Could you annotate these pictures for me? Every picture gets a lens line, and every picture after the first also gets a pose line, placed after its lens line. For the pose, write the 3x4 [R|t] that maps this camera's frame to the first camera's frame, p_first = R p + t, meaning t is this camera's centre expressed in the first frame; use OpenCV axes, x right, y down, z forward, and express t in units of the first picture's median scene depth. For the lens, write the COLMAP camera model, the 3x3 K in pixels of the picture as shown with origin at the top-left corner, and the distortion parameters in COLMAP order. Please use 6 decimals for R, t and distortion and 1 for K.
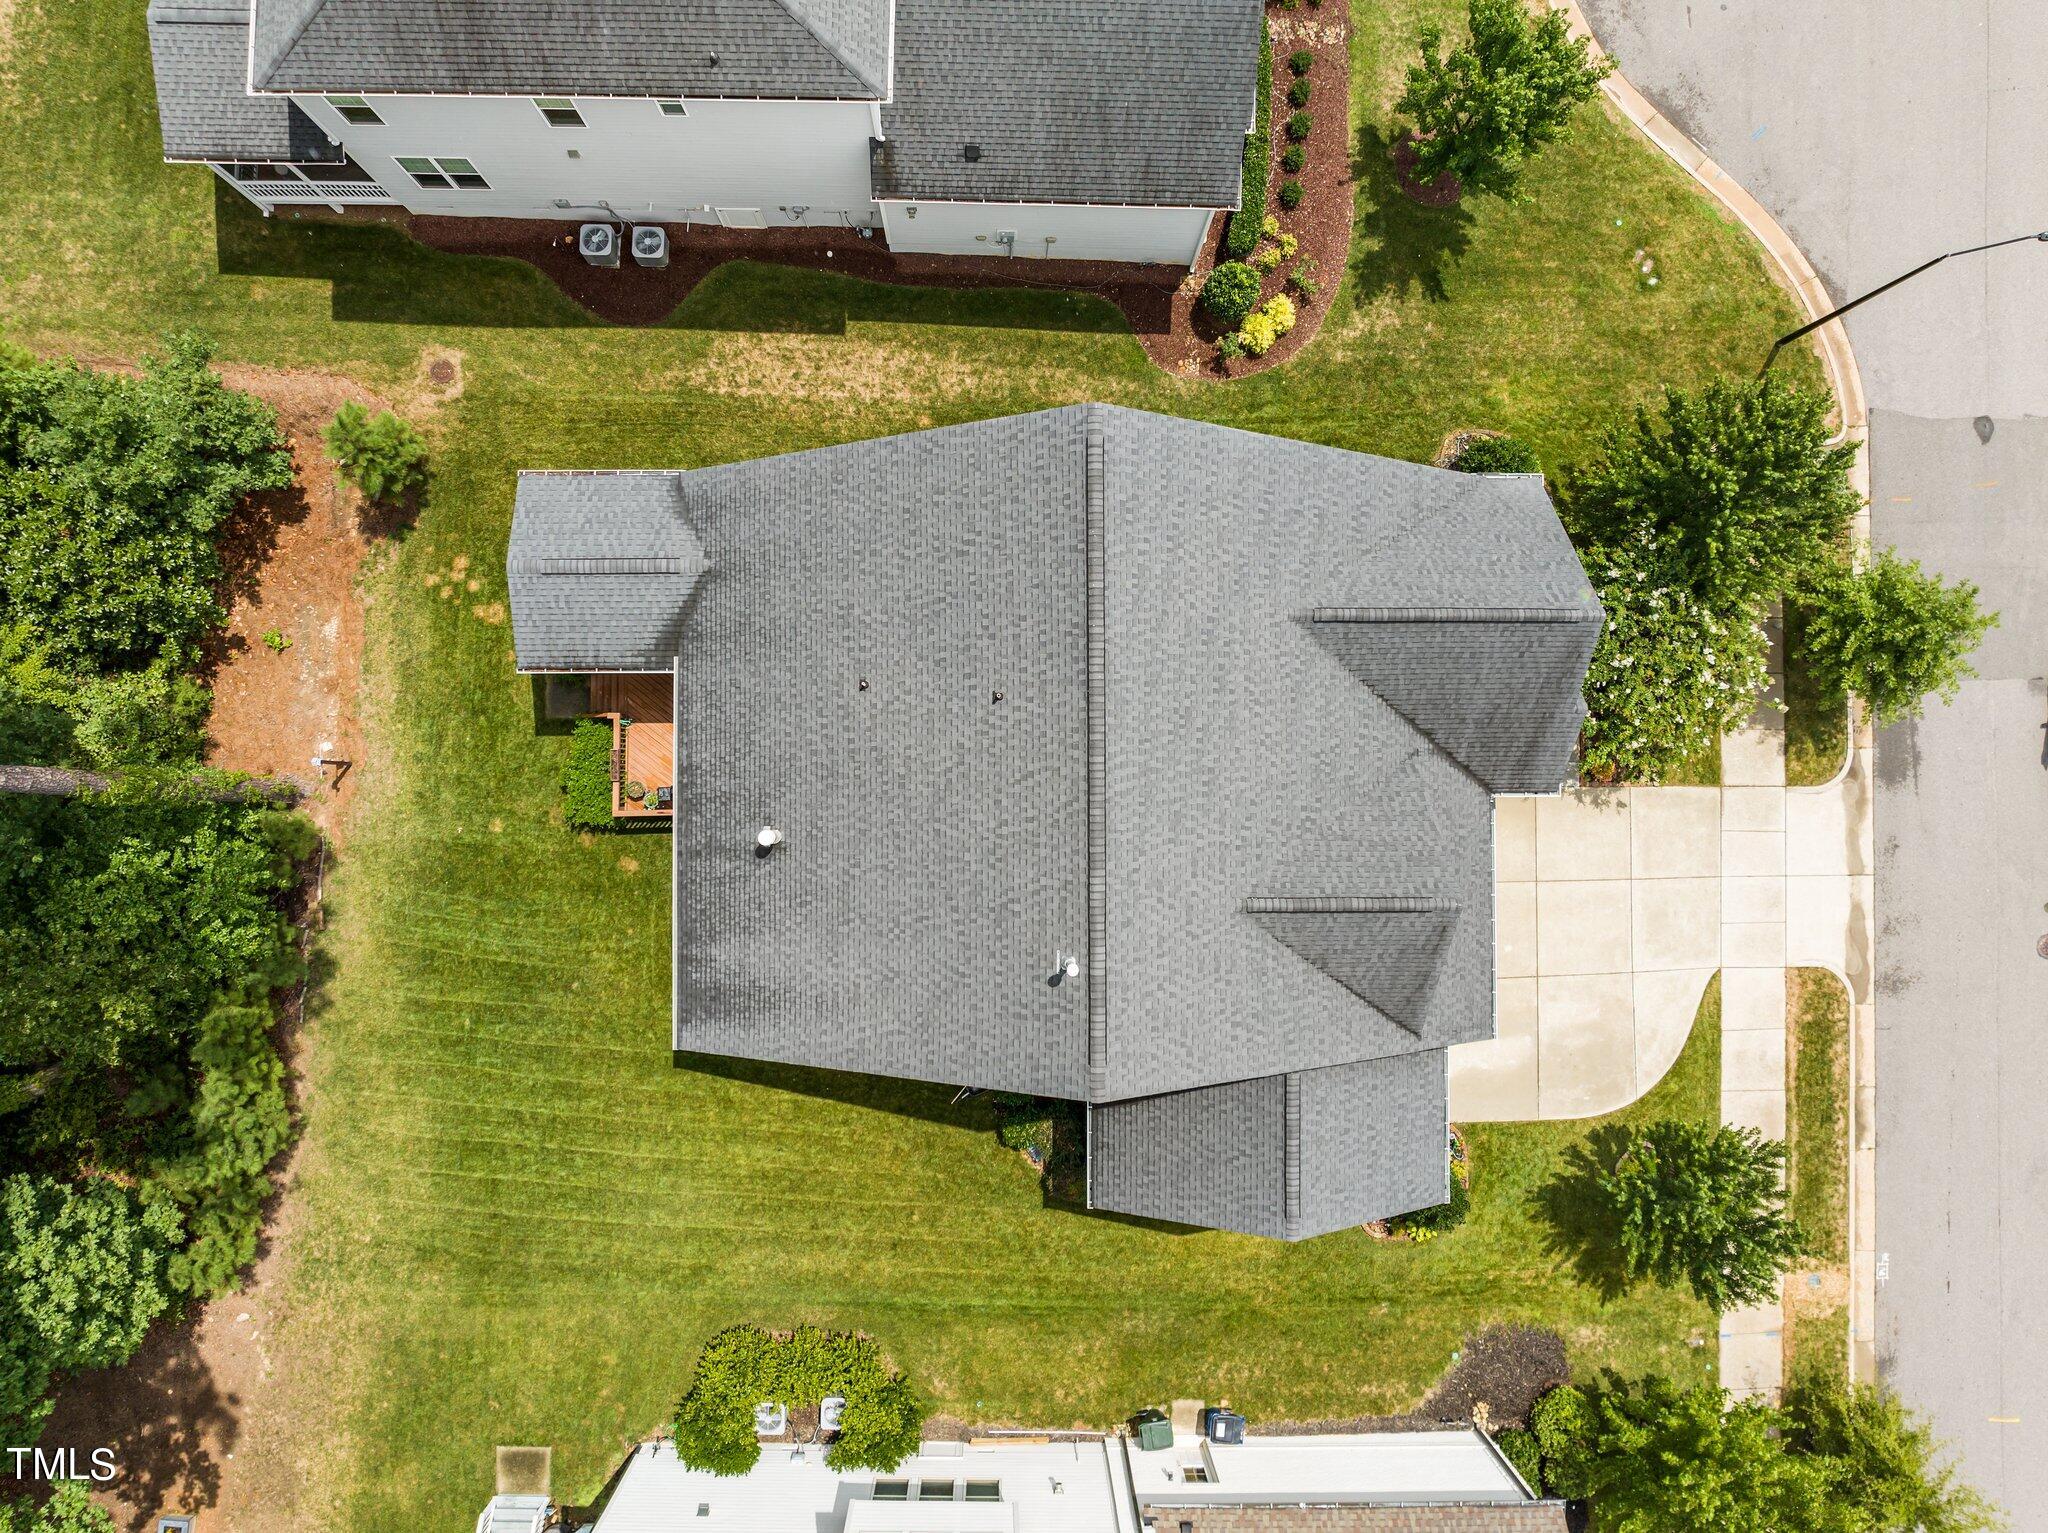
lens RADIAL K [[1443.1, 0, 1029.9], [0, 1443.1, 765.3], [0, 0, 1]] dist [-0.039723, -0.003843]
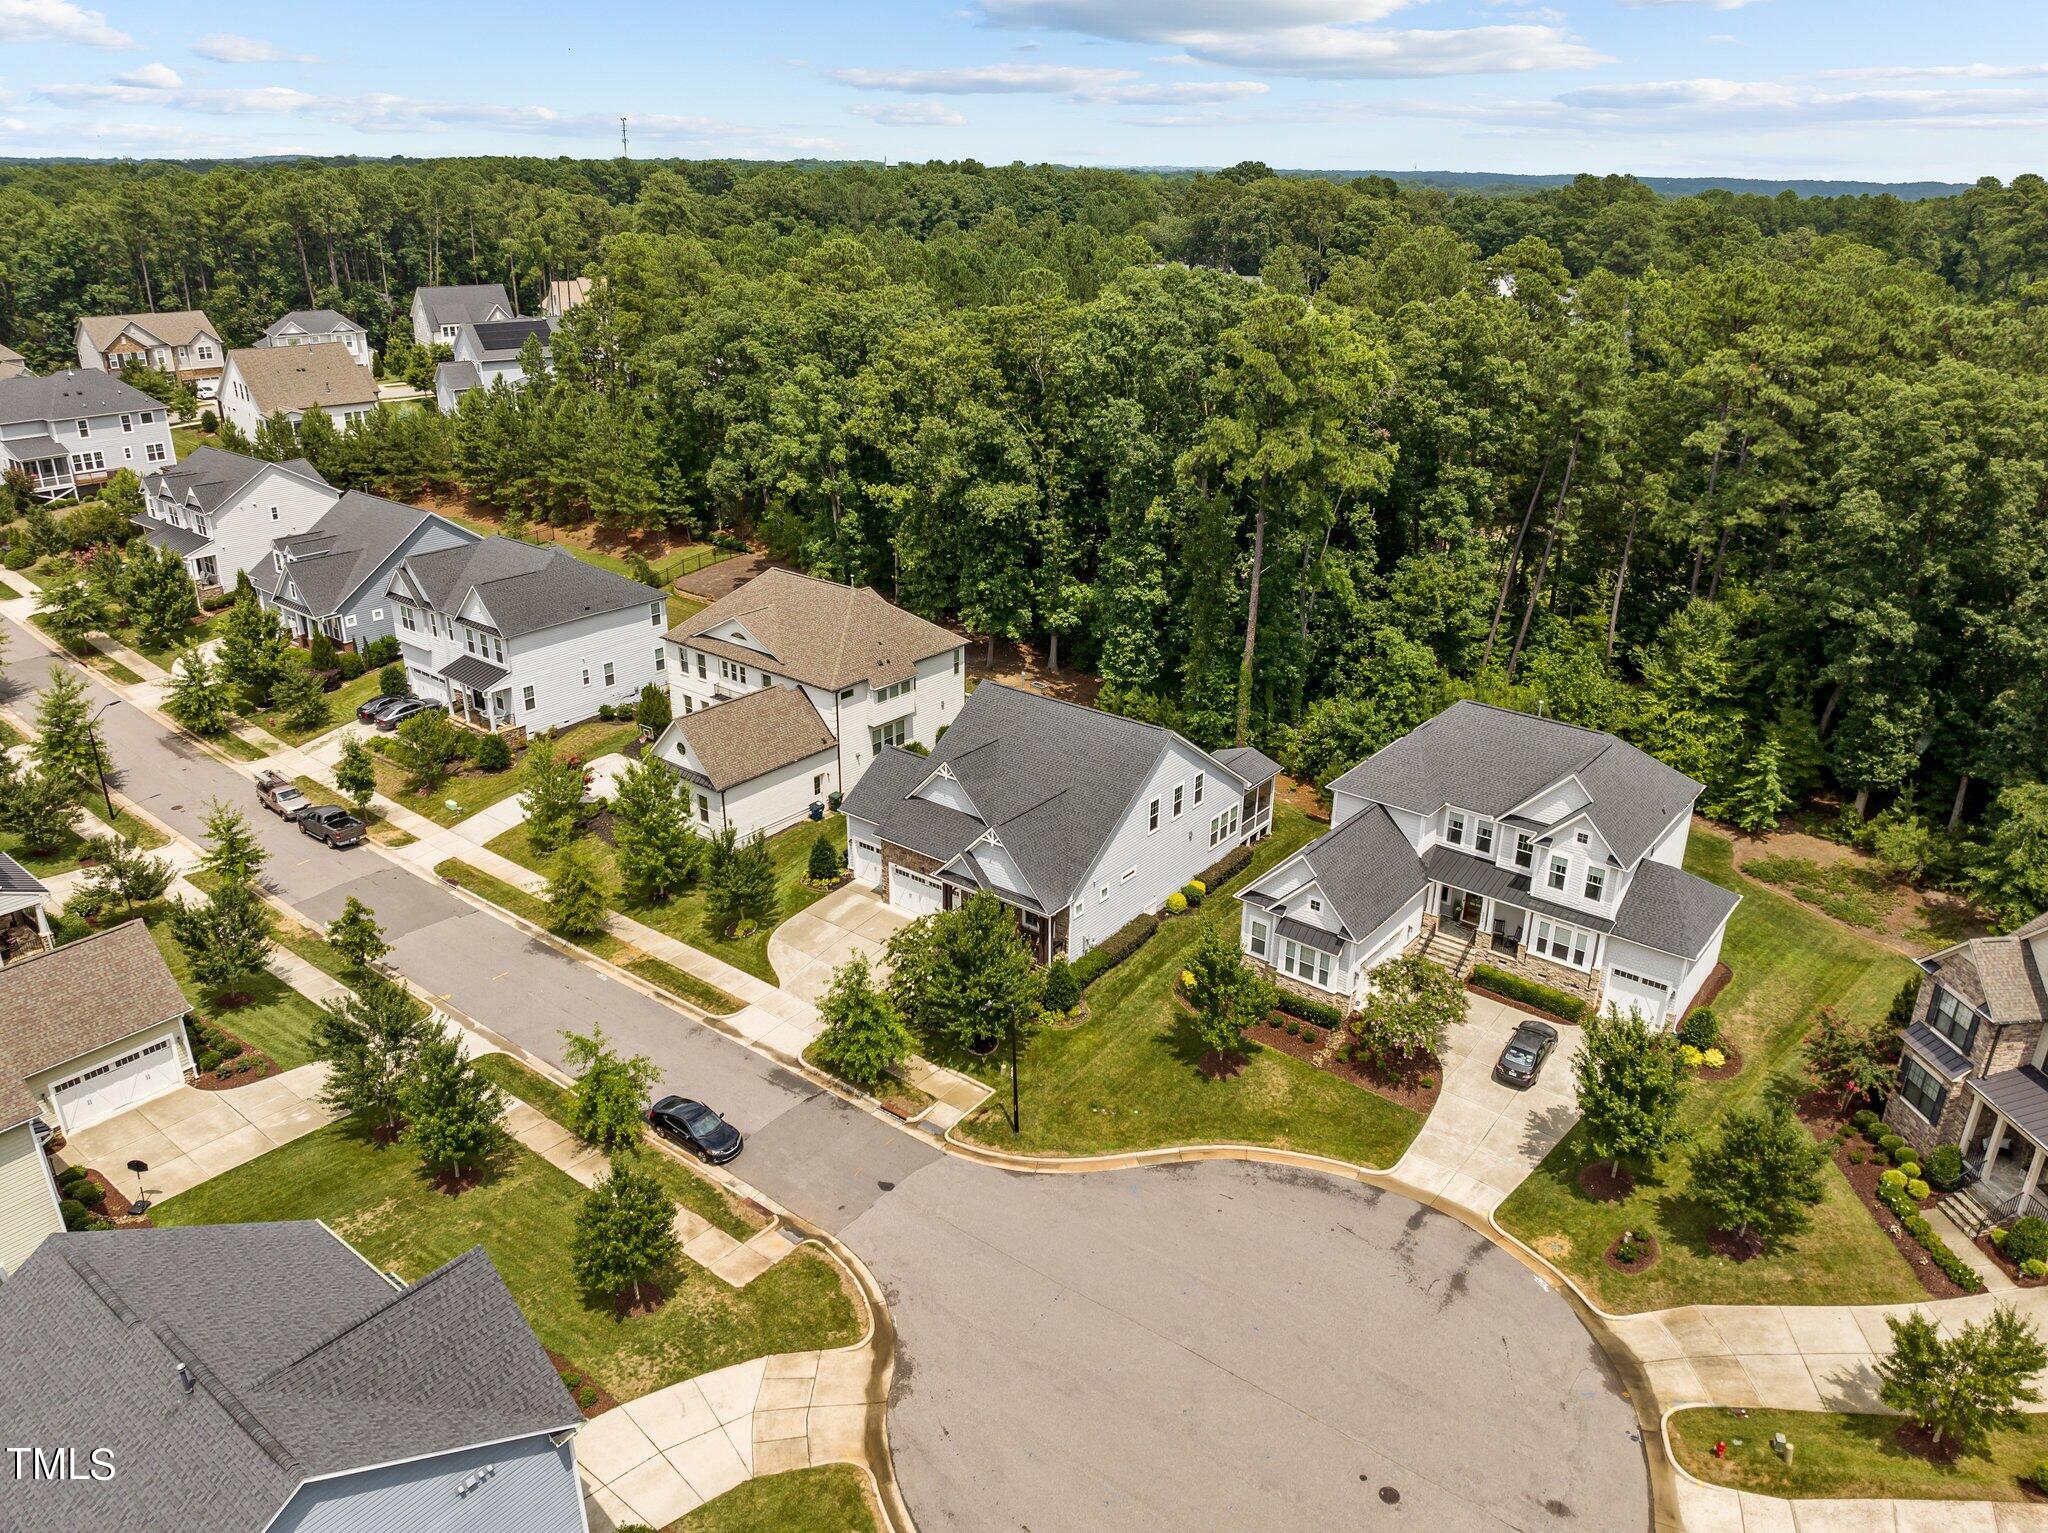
lens RADIAL K [[1439.9, 0, 1024.0], [0, 1439.9, 766.5], [0, 0, 1]] dist [-0.000241, -0.117293]
pose [[-0.618581, 0.284196, -0.732523, 1.602015], [-0.785717, -0.220649, 0.577896, -1.156510], [0.002605, 0.933031, 0.359787, 0.038728]]
